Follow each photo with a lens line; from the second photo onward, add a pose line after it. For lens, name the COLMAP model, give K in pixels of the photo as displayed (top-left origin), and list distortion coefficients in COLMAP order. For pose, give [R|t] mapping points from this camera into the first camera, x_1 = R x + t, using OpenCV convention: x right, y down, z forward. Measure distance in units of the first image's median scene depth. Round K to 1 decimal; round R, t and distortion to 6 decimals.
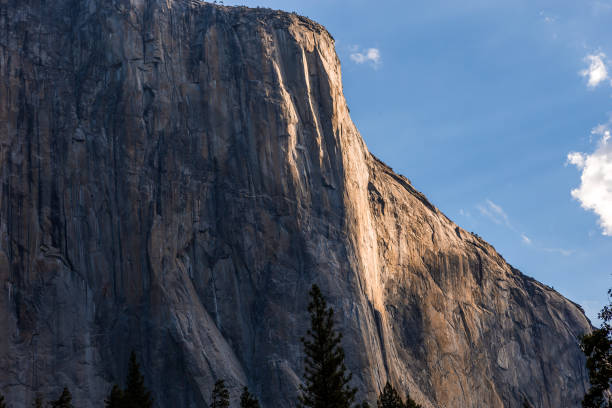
lens RADIAL K [[1123.8, 0, 306.0], [0, 1123.8, 204.0], [0, 0, 1]] dist [0.188926, 0.008958]
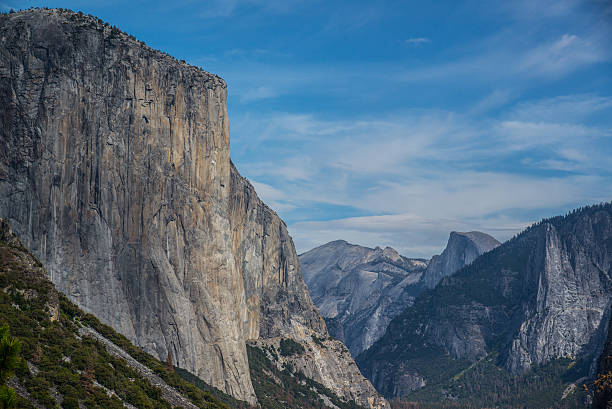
lens RADIAL K [[1254.8, 0, 306.0], [0, 1254.8, 204.5], [0, 0, 1]] dist [0.495223, 0.045548]
pose [[0.898087, 0.174669, 0.403647, -0.740781], [-0.265363, 0.947086, 0.180585, -0.426805], [-0.350746, -0.269293, 0.896916, -1.008259]]
